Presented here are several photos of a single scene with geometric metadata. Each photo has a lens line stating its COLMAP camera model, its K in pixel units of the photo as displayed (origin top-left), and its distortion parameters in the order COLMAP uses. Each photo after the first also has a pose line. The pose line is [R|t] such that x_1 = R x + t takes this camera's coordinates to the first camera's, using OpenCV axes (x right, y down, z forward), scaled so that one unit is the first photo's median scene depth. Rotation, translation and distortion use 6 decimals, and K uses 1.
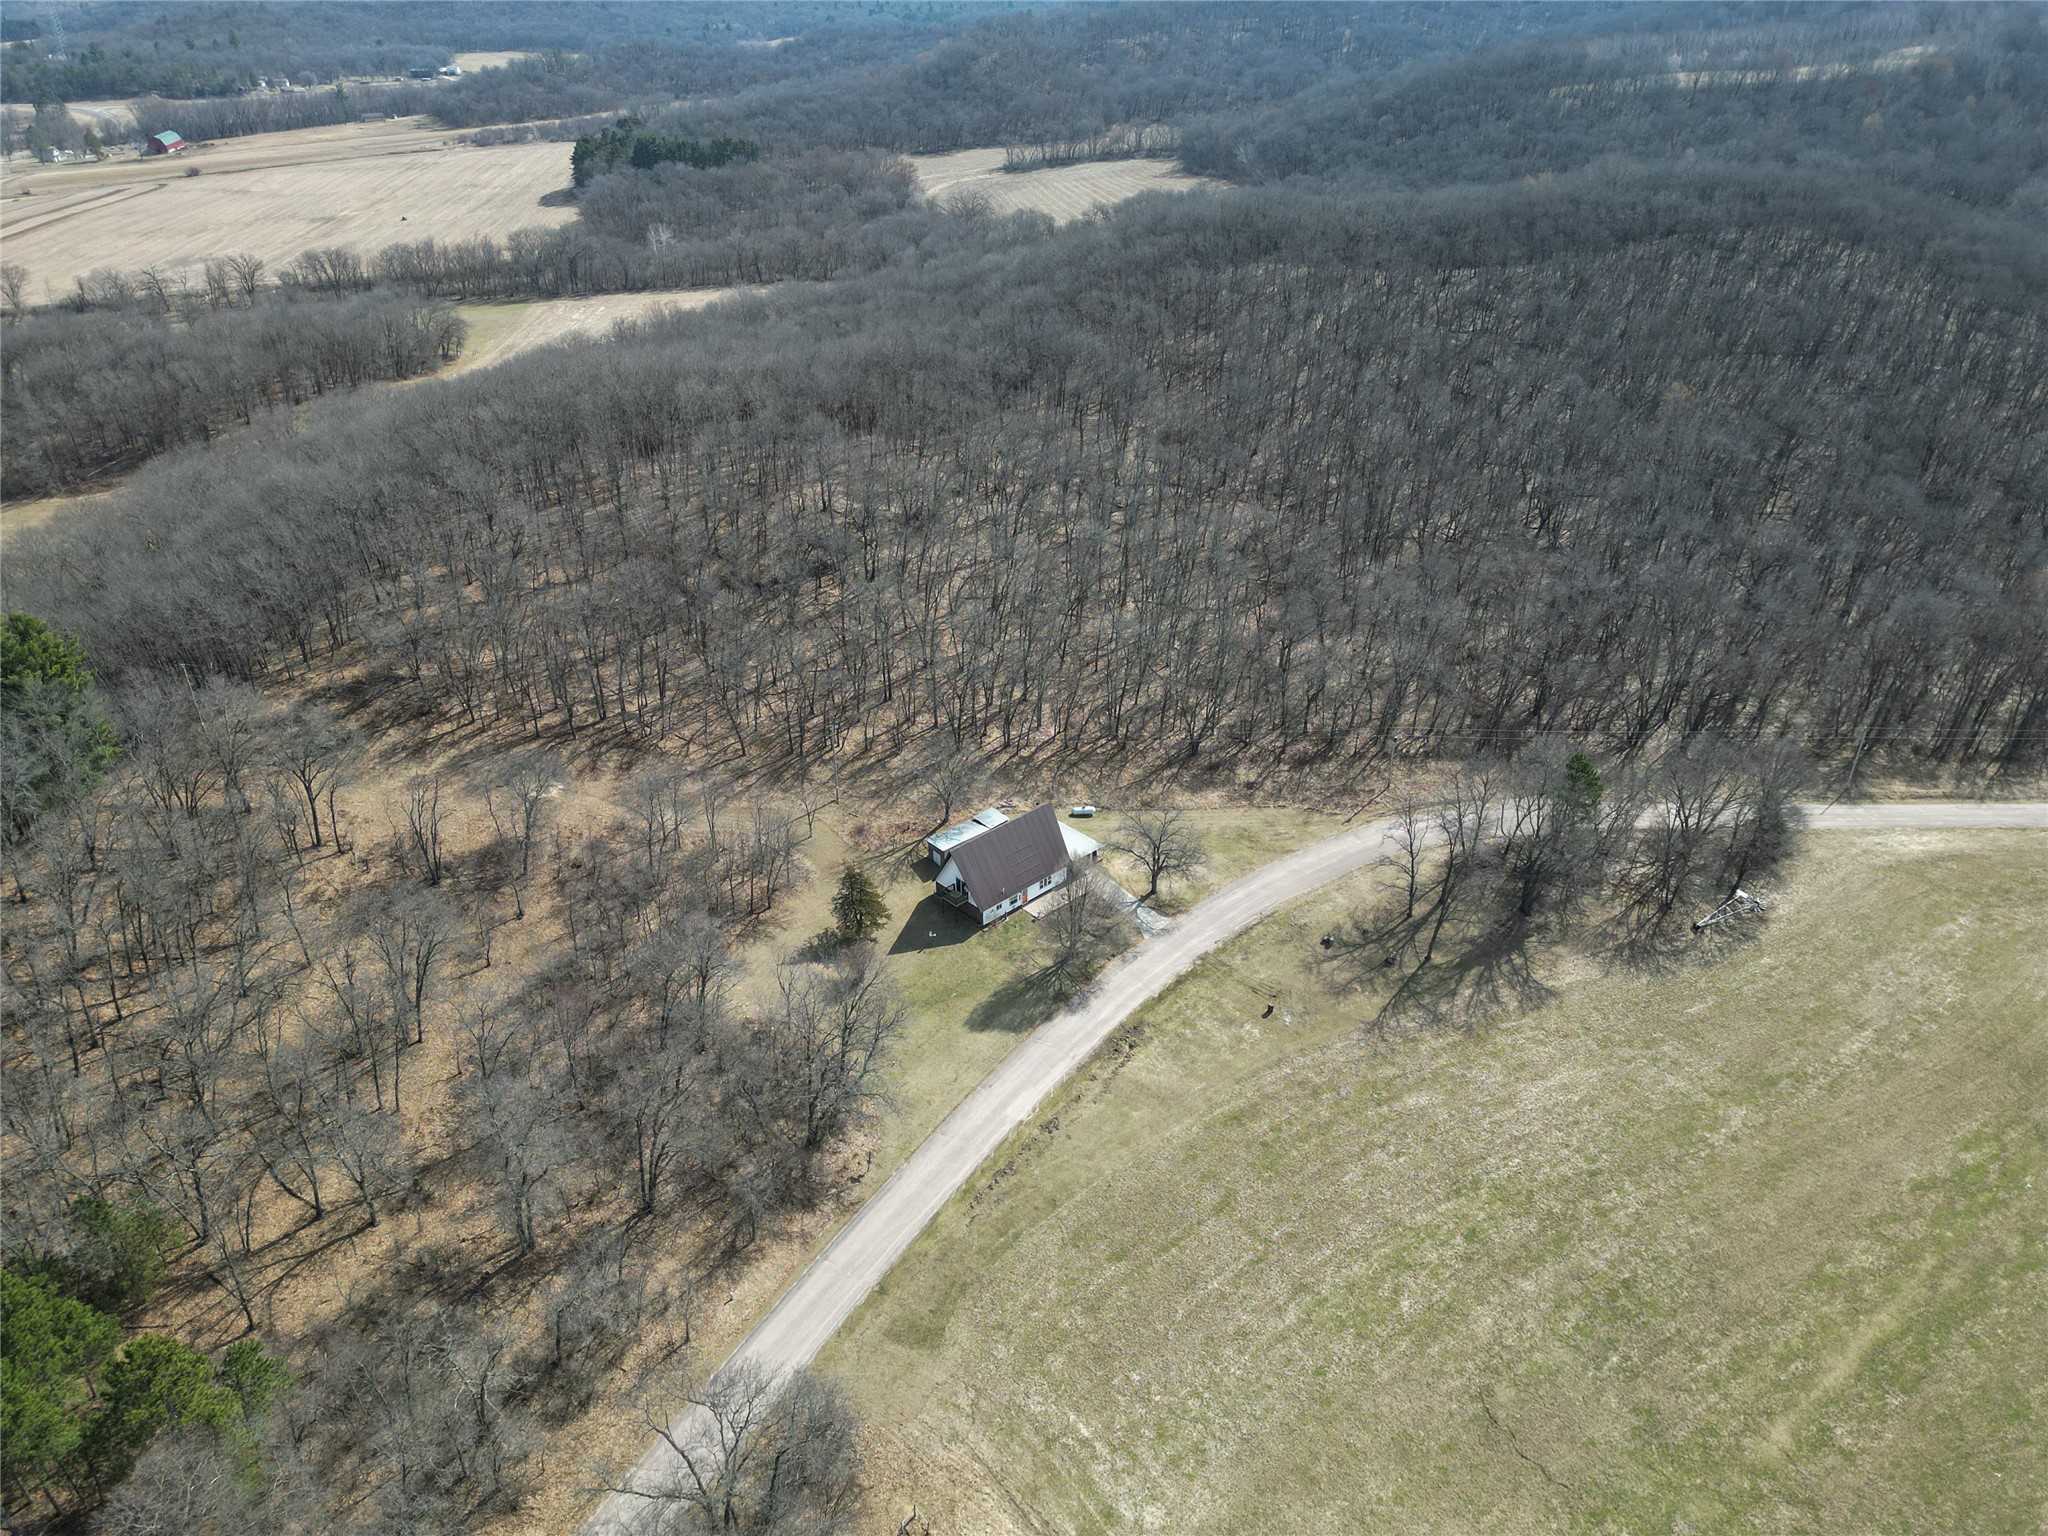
lens RADIAL K [[1430.9, 0, 1021.4], [0, 1430.9, 760.5], [0, 0, 1]] dist [0.074591, -0.070292]
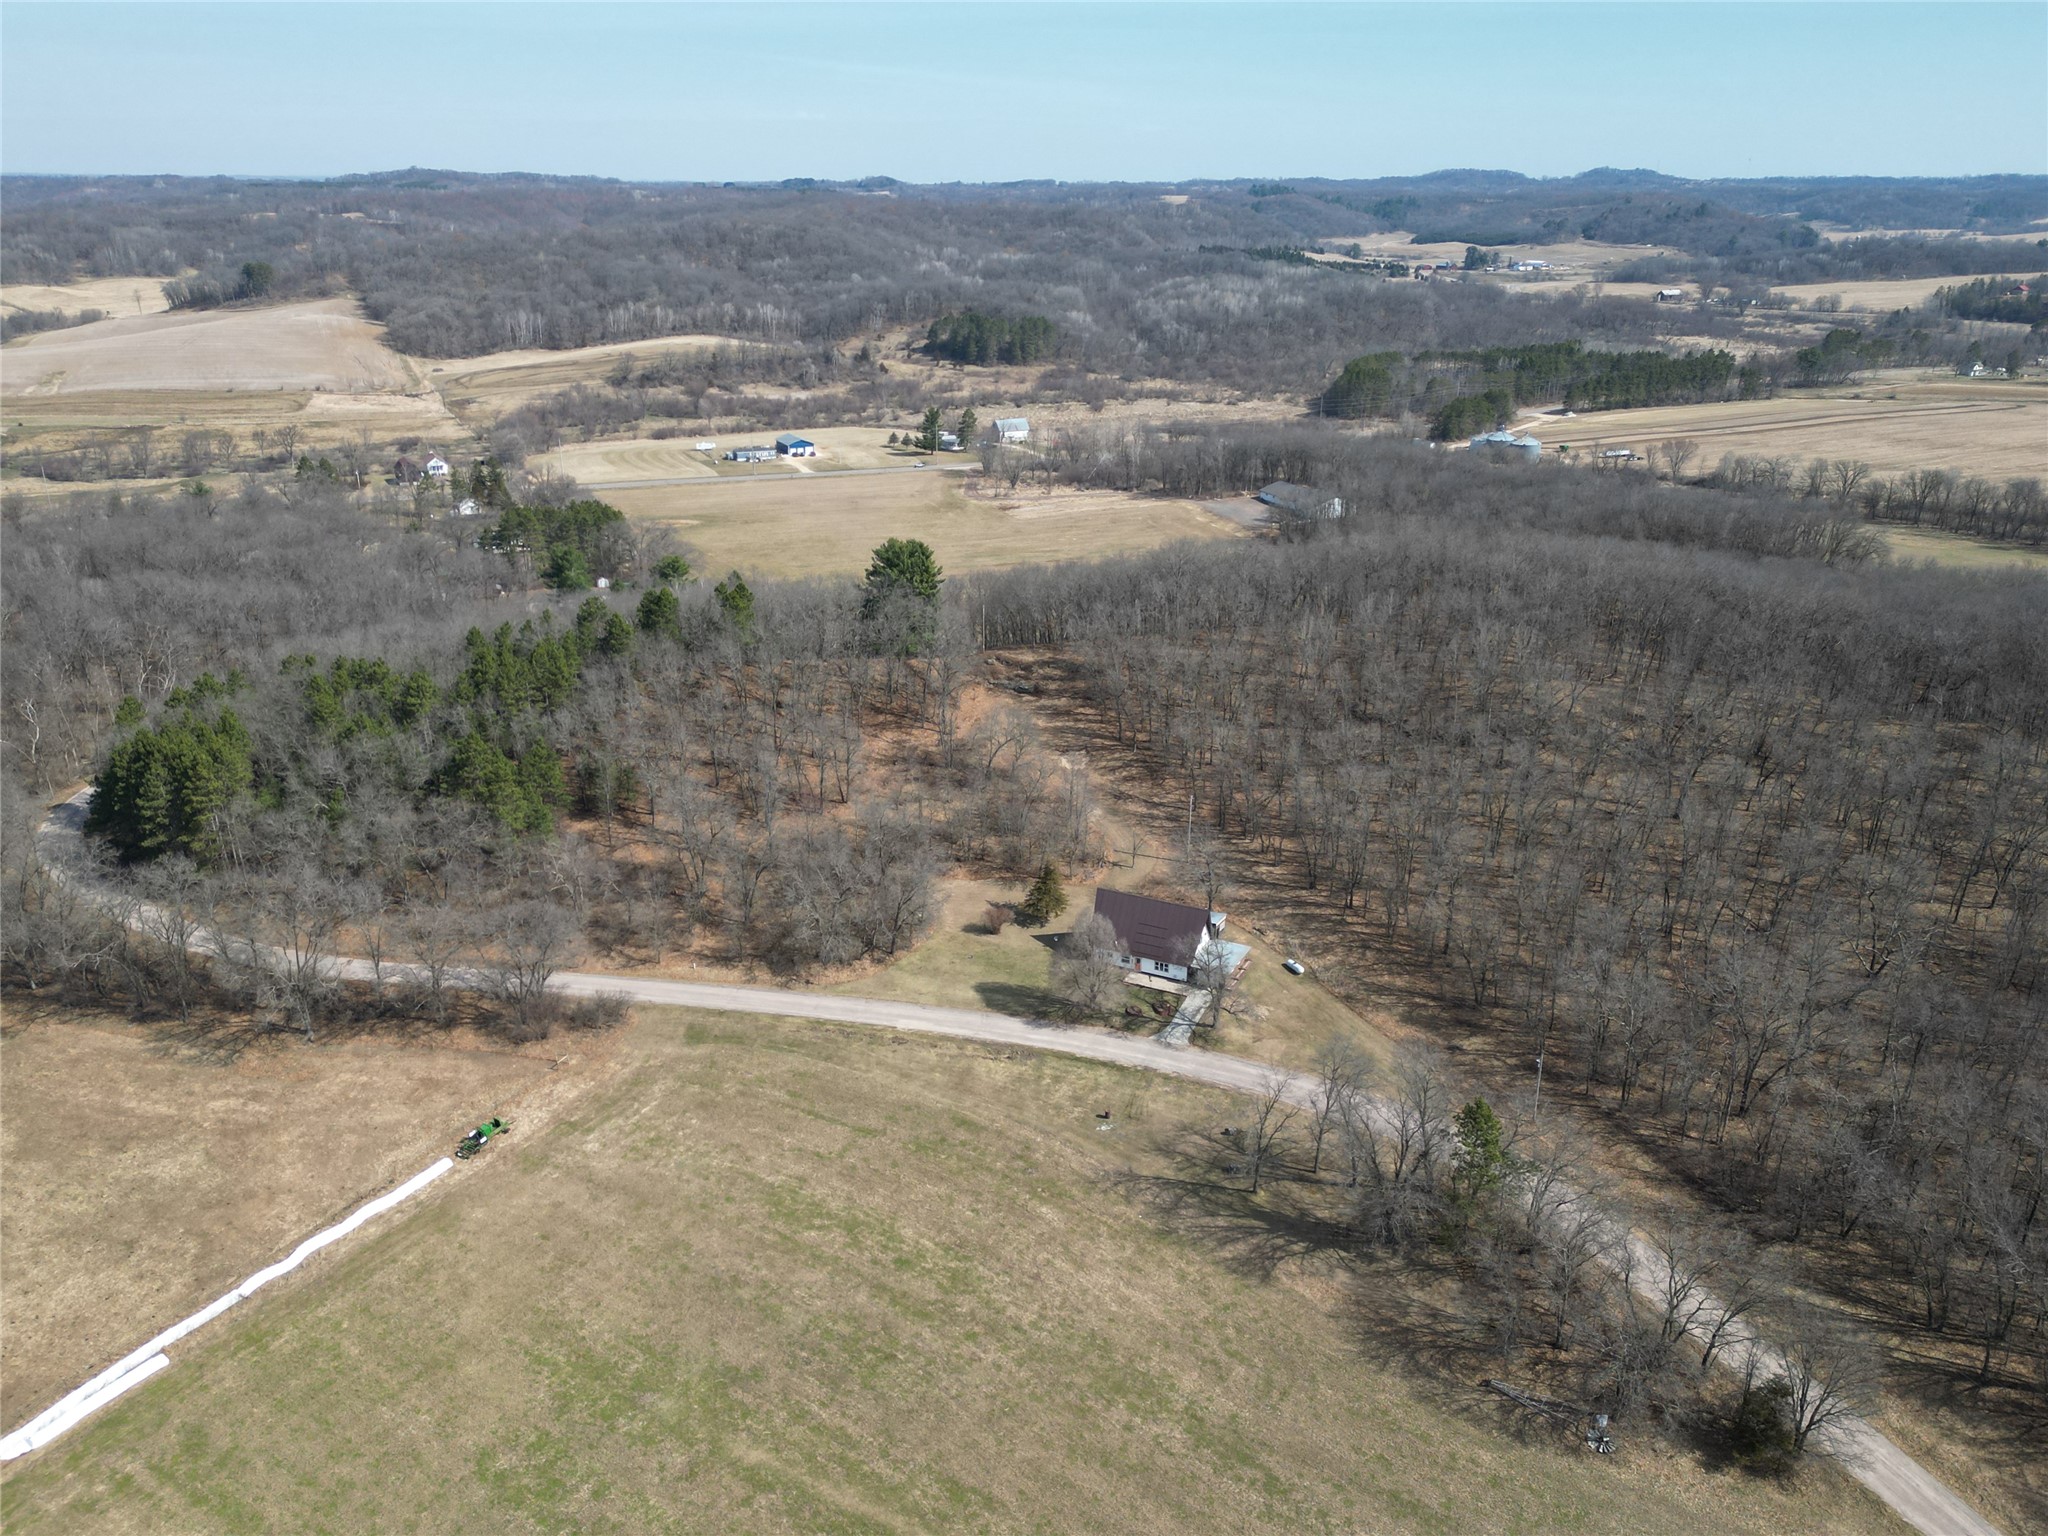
lens RADIAL K [[1596.0, 0, 1013.8], [0, 1596.0, 768.3], [0, 0, 1]] dist [0.078904, -0.022614]
pose [[0.343397, 0.327929, -0.880080, 1.011783], [-0.462037, 0.874813, 0.145685, -0.176373], [0.817679, 0.356602, 0.451924, 0.285294]]
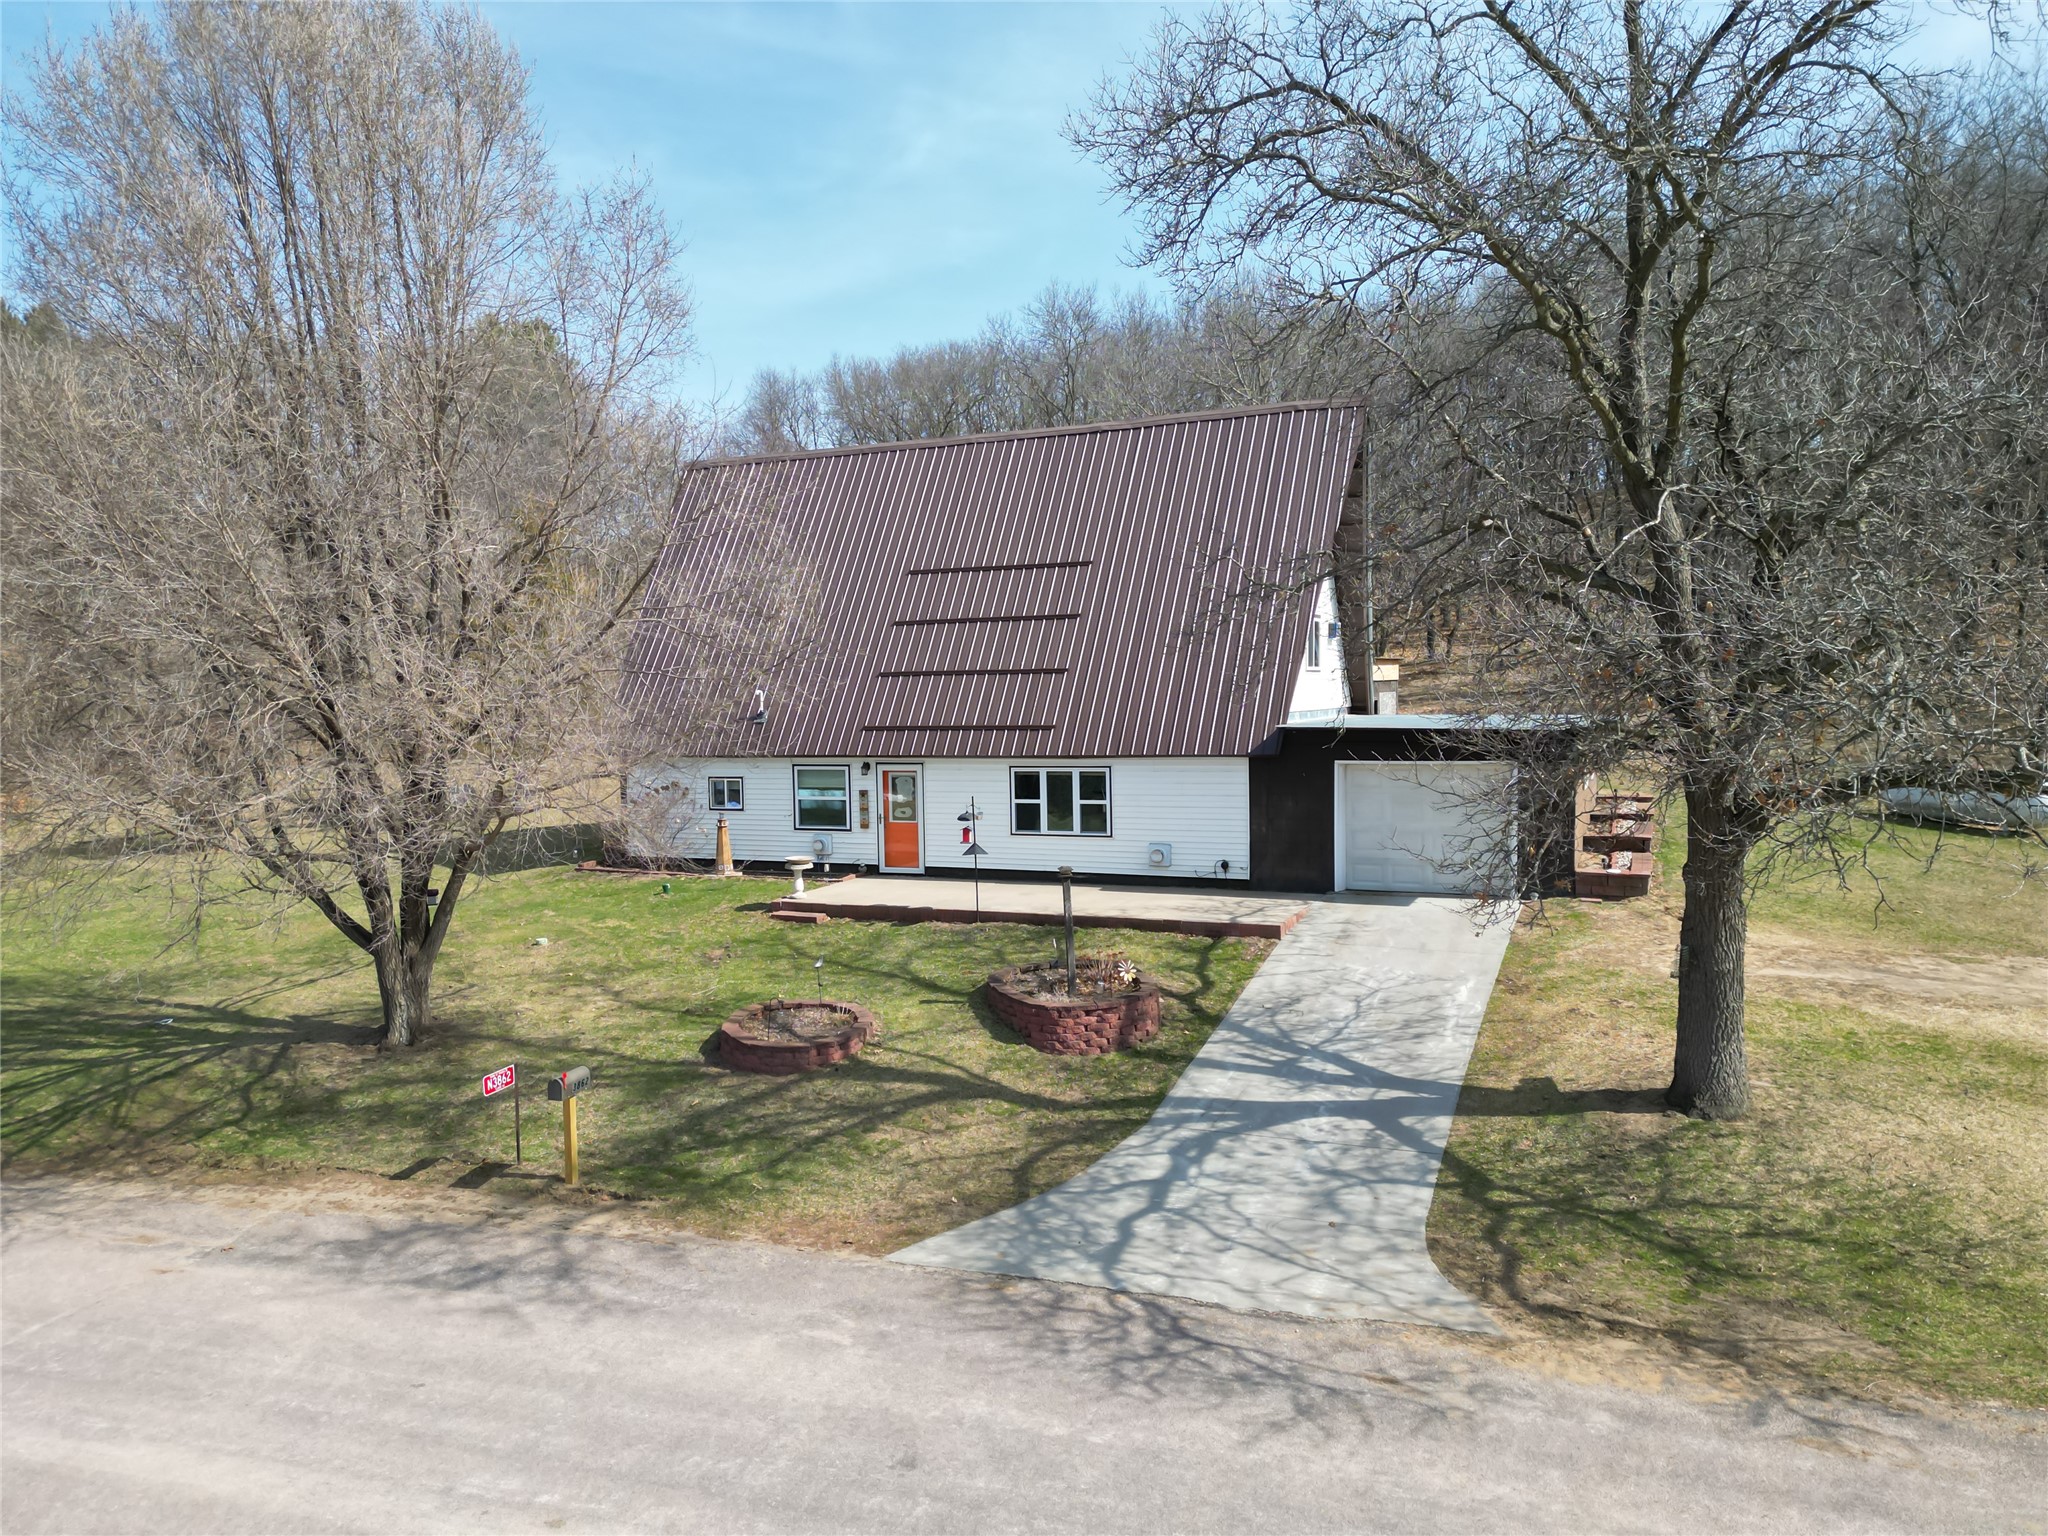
lens RADIAL K [[1430.9, 0, 1022.0], [0, 1430.9, 753.4], [0, 0, 1]] dist [0.074591, -0.070292]
pose [[0.391566, 0.038129, -0.919360, 0.156141], [-0.440466, 0.884997, -0.150896, 0.104443], [0.807877, 0.464032, 0.363330, 0.928445]]
